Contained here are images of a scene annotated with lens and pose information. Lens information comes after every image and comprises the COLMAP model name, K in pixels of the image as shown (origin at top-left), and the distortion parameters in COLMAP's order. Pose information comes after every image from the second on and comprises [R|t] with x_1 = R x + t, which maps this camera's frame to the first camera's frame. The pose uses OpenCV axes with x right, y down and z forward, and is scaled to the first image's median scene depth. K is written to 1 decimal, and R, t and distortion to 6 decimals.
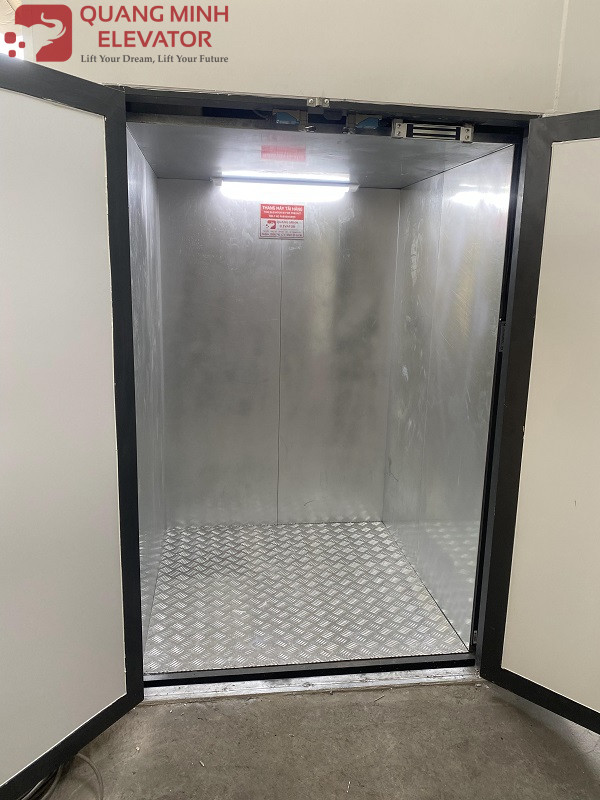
lens RADIAL K [[590.0, 0, 300.0], [0, 590.0, 400.0], [0, 0, 1]] dist [-0.001167, 0.006943]
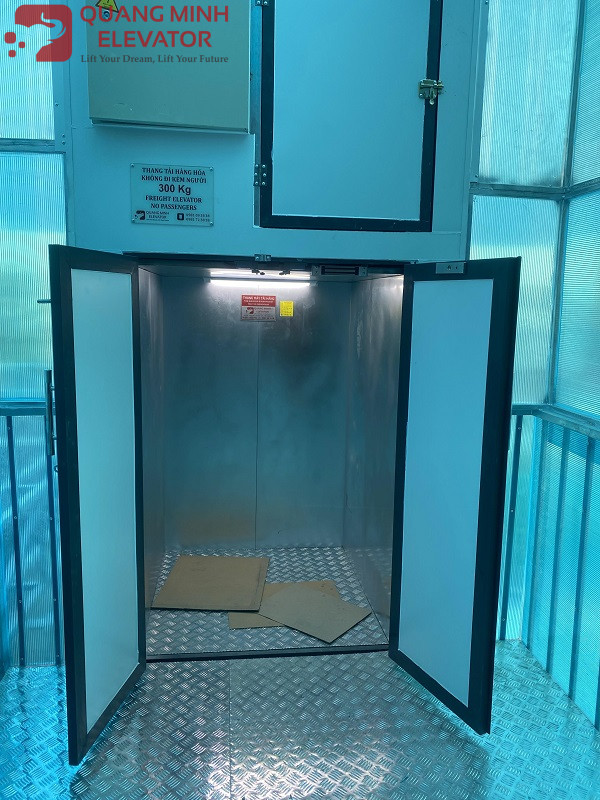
lens RADIAL K [[590.0, 0, 300.0], [0, 590.0, 400.0], [0, 0, 1]] dist [-0.001167, 0.006943]
pose [[0.999784, -0.000735, -0.020757, 0.086874], [-0.000450, 0.998372, -0.057028, -0.031085], [0.020765, 0.057025, 0.998157, -0.265798]]
